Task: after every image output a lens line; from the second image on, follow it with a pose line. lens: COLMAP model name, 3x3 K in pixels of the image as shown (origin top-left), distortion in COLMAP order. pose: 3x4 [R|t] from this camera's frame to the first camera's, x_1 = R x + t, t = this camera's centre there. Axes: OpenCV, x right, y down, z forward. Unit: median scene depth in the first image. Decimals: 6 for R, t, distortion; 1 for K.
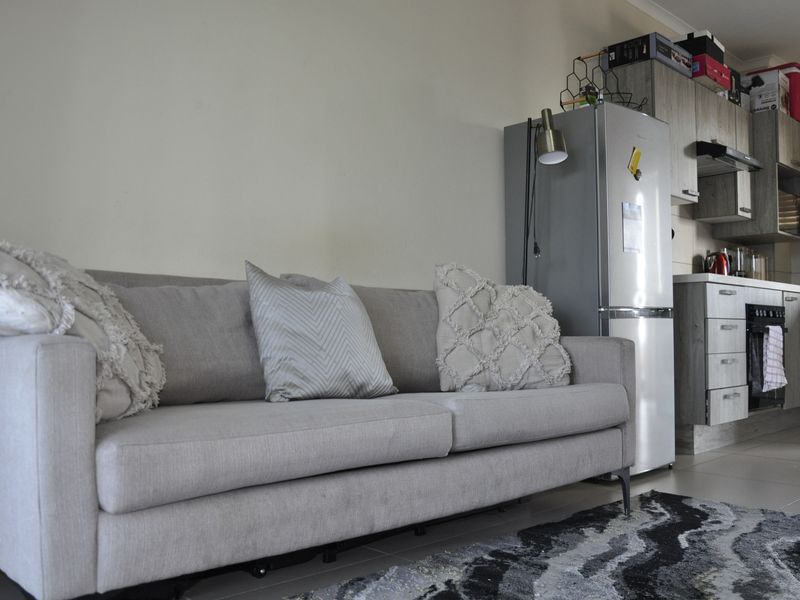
lens RADIAL K [[735.3, 0, 398.8], [0, 735.3, 312.8], [0, 0, 1]] dist [-0.094420, 0.003378]
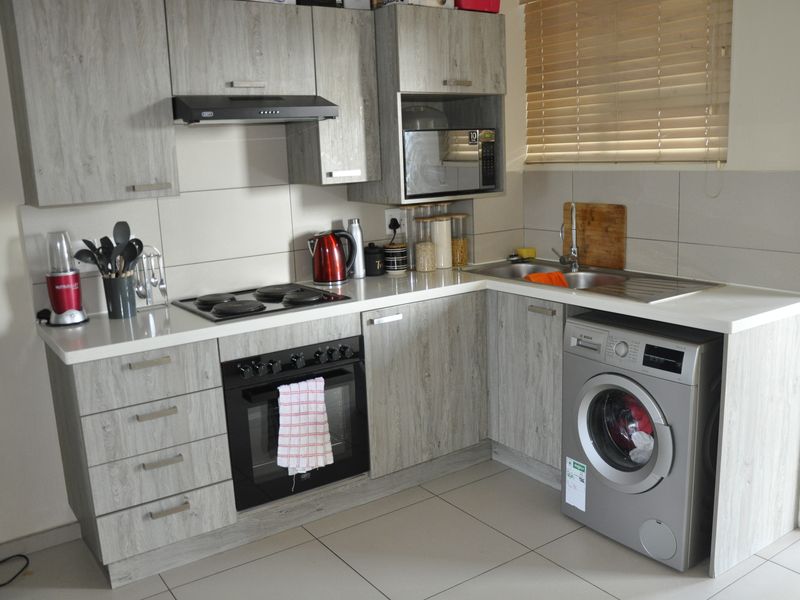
lens RADIAL K [[735.3, 0, 398.8], [0, 735.3, 312.8], [0, 0, 1]] dist [-0.094420, 0.003378]
pose [[0.987588, -0.005581, -0.156965, 0.725163], [0.043534, 0.969941, 0.239416, -0.202287], [0.150911, -0.243278, 0.958145, 0.389916]]
